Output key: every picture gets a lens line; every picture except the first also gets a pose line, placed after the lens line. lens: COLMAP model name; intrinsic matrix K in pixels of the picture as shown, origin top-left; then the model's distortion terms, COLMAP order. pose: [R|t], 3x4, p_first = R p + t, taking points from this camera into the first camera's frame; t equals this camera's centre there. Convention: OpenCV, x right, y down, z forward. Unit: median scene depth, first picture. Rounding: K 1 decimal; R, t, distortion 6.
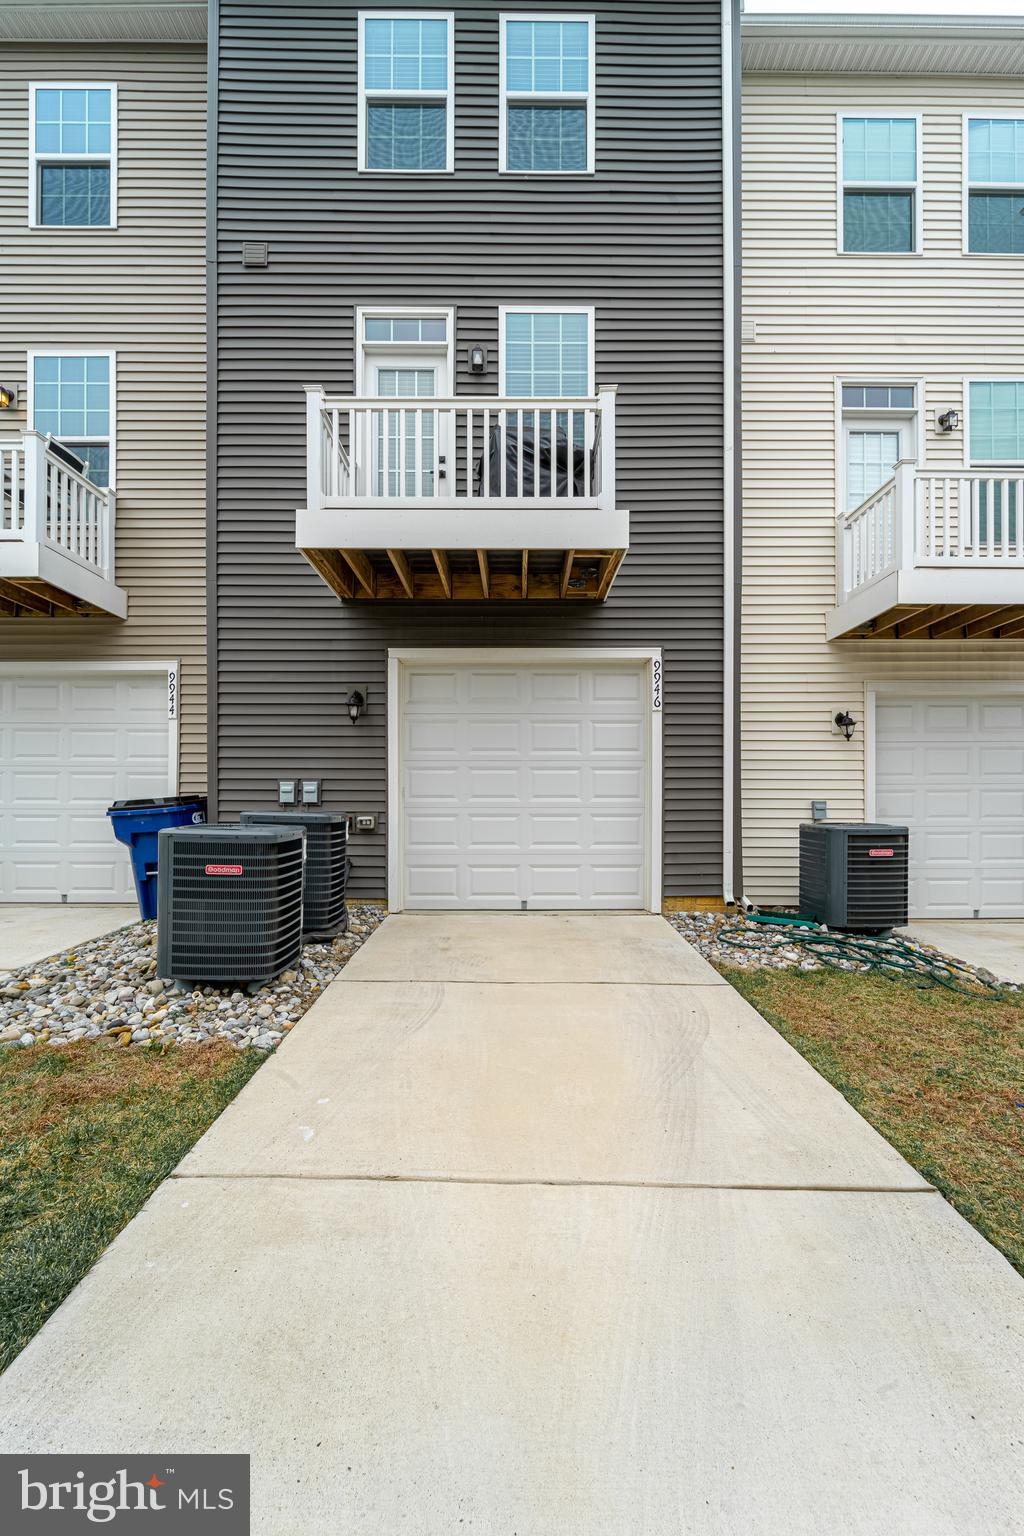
lens RADIAL K [[610.4, 0, 506.7], [0, 610.4, 775.2], [0, 0, 1]] dist [-0.000615, -0.000258]
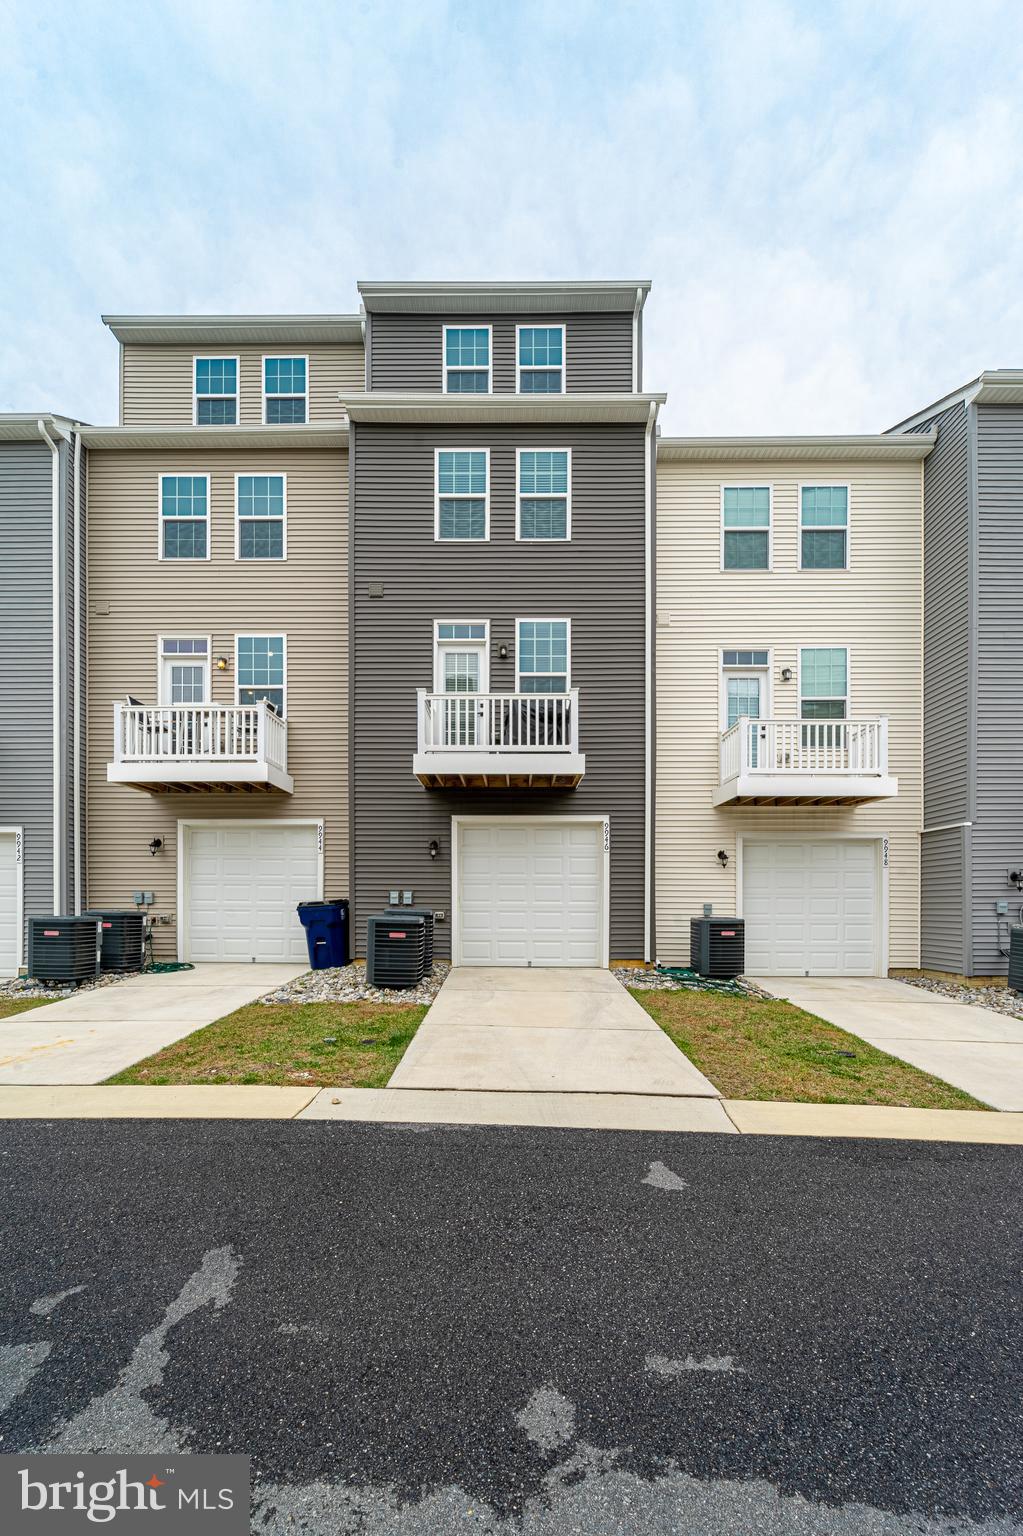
lens RADIAL K [[620.0, 0, 489.6], [0, 620.0, 854.6], [0, 0, 1]] dist [-0.000081, 0.000172]
pose [[0.999652, 0.002762, -0.026235, -0.038765], [-0.003490, 0.999609, -0.027737, -0.046517], [0.026149, 0.027819, 0.999271, -0.752680]]
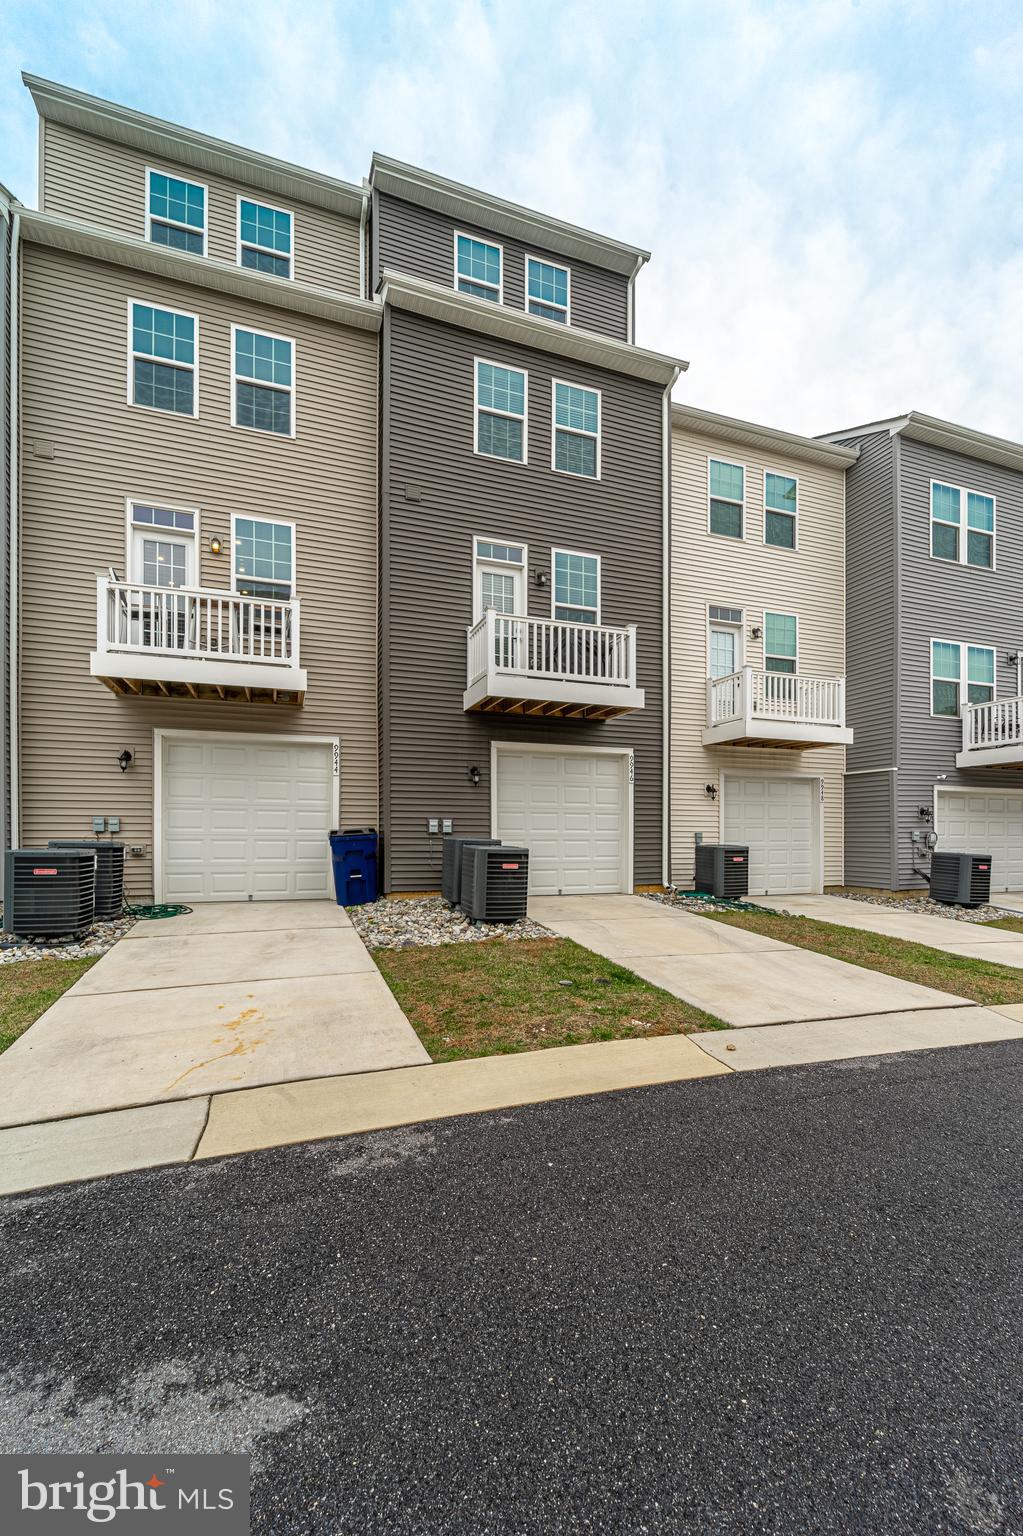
lens RADIAL K [[602.5, 0, 487.8], [0, 602.5, 785.3], [0, 0, 1]] dist [0.000751, -0.000574]
pose [[0.951368, 0.029645, 0.306626, -0.697325], [-0.021682, 0.999334, -0.029345, -0.035943], [-0.307292, 0.021270, 0.951378, -0.568953]]
